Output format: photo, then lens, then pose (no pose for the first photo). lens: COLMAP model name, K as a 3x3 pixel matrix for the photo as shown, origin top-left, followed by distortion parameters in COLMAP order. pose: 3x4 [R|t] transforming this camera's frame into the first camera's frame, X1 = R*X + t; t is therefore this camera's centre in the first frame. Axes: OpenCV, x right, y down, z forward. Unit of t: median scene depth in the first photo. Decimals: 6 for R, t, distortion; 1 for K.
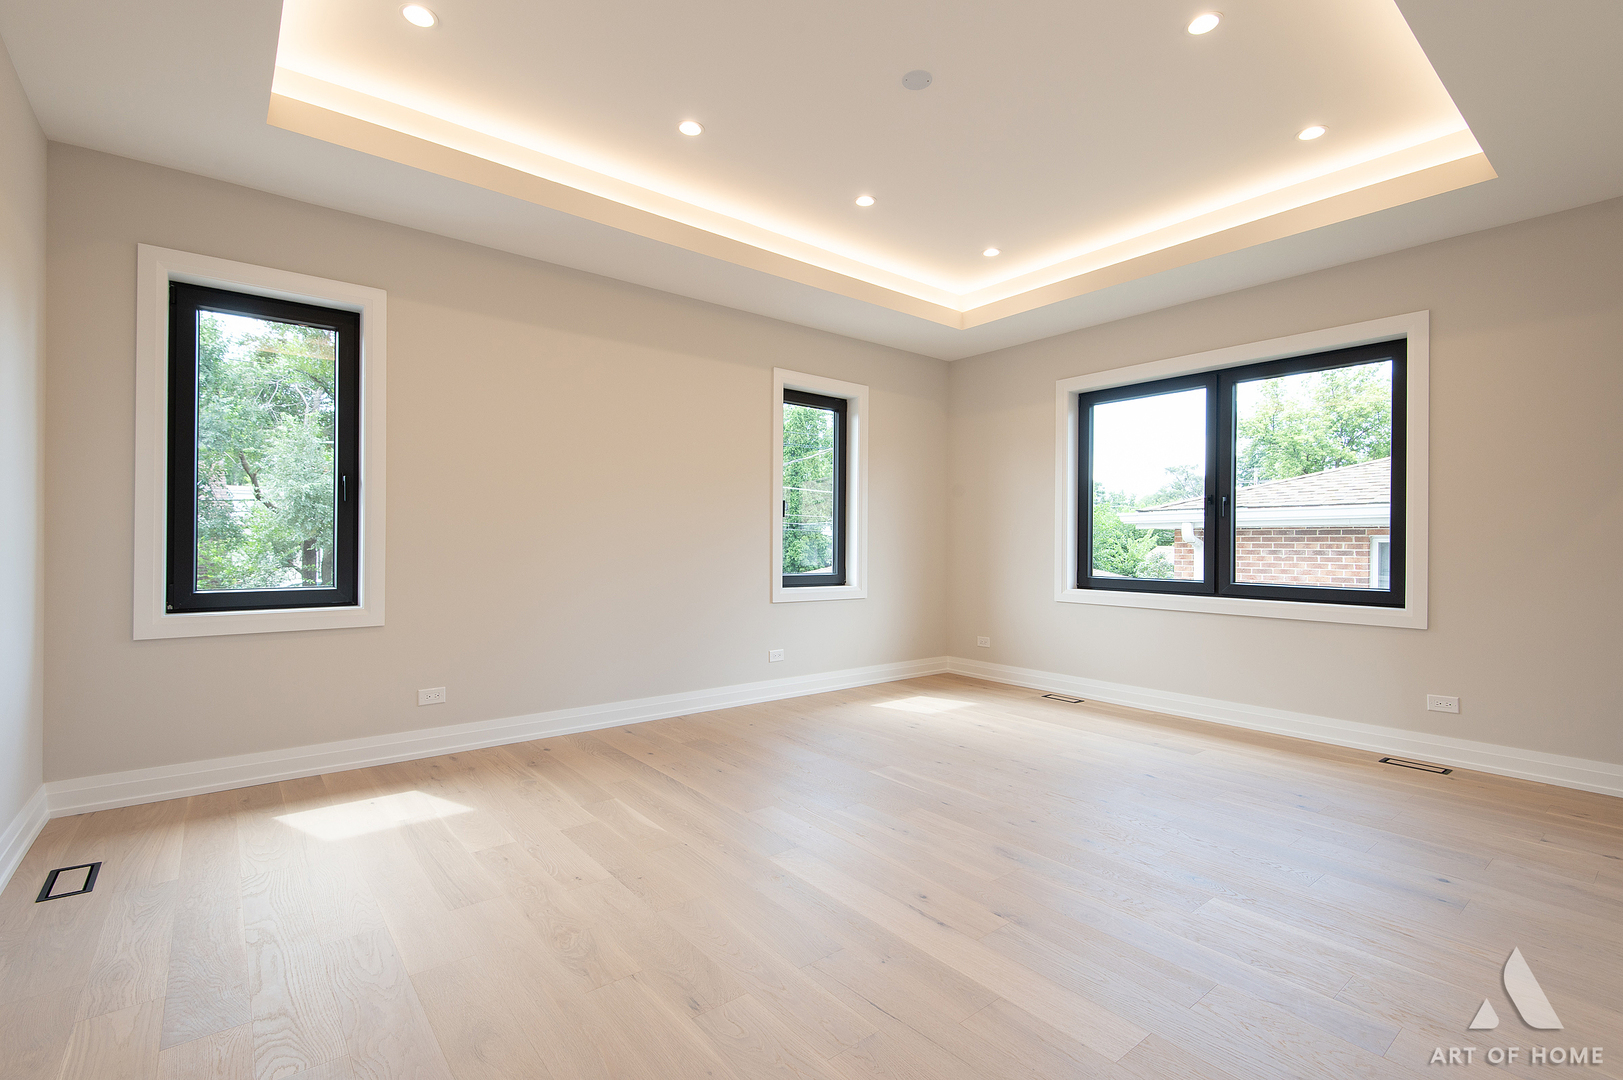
lens RADIAL K [[721.4, 0, 800.8], [0, 721.4, 551.9], [0, 0, 1]] dist [0.010361, -0.007198]
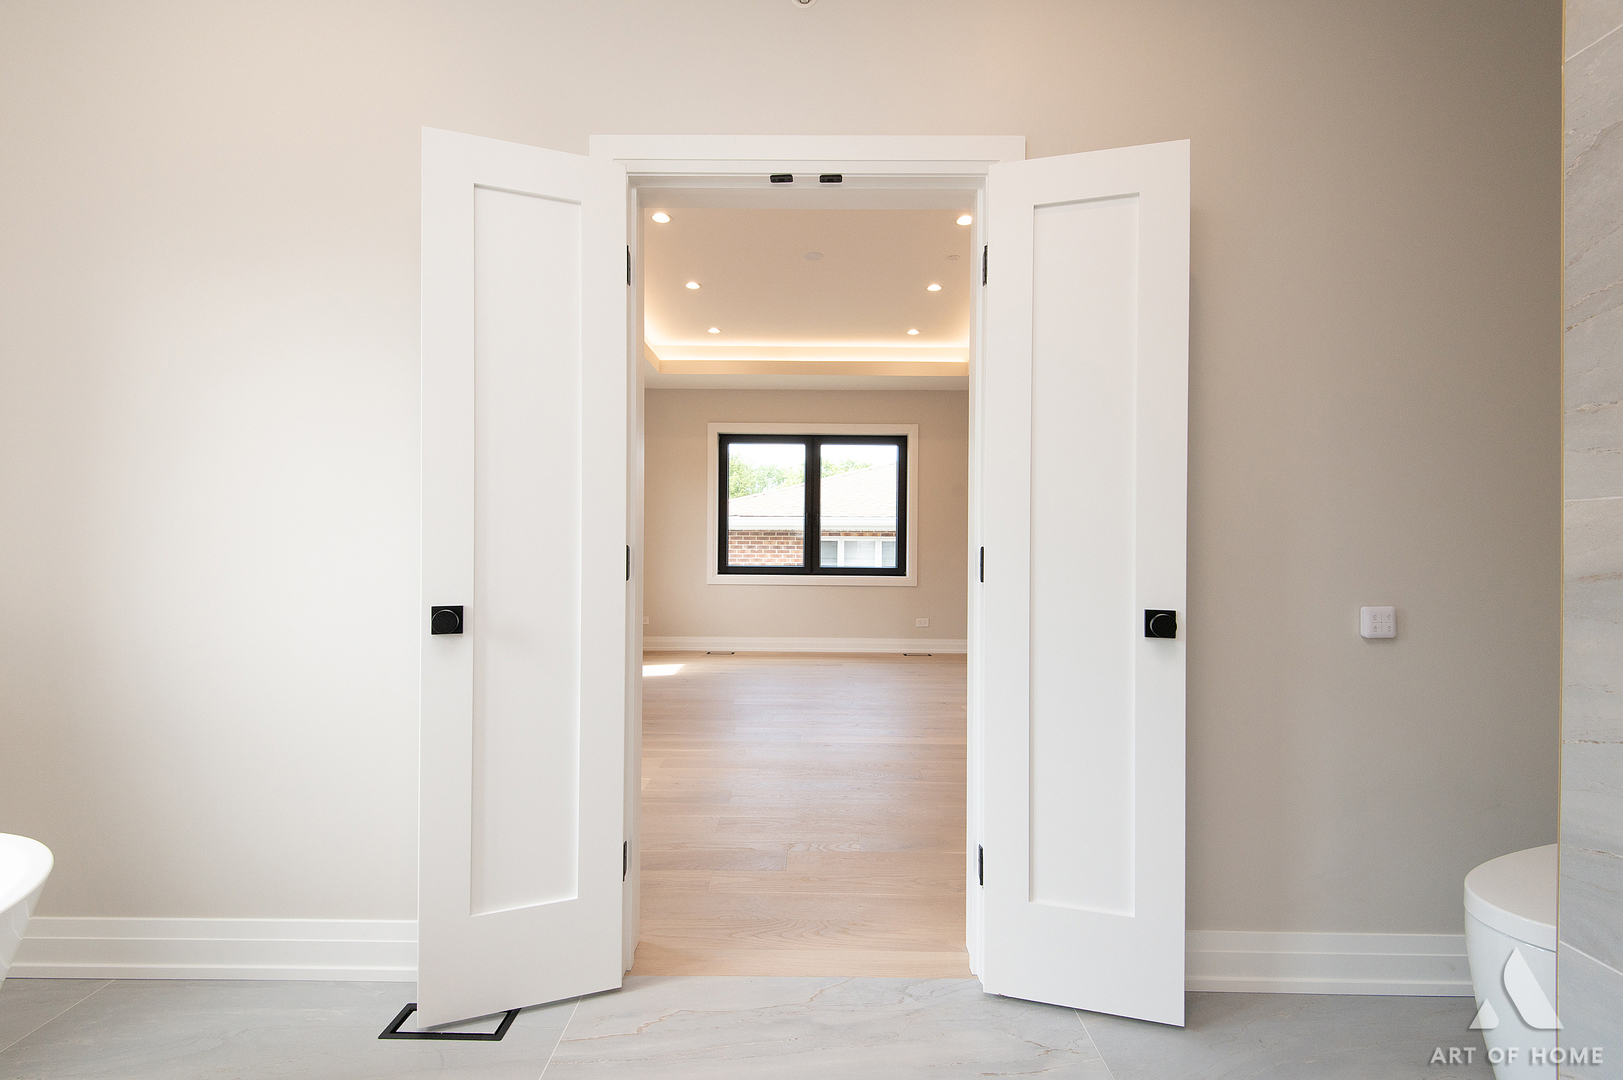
lens RADIAL K [[721.4, 0, 801.2], [0, 721.4, 549.1], [0, 0, 1]] dist [0.010361, -0.007198]
pose [[0.634280, -0.005698, 0.773082, -0.683835], [0.004508, 0.999983, 0.003671, -0.001470], [-0.773090, 0.001157, 0.634295, -0.001477]]
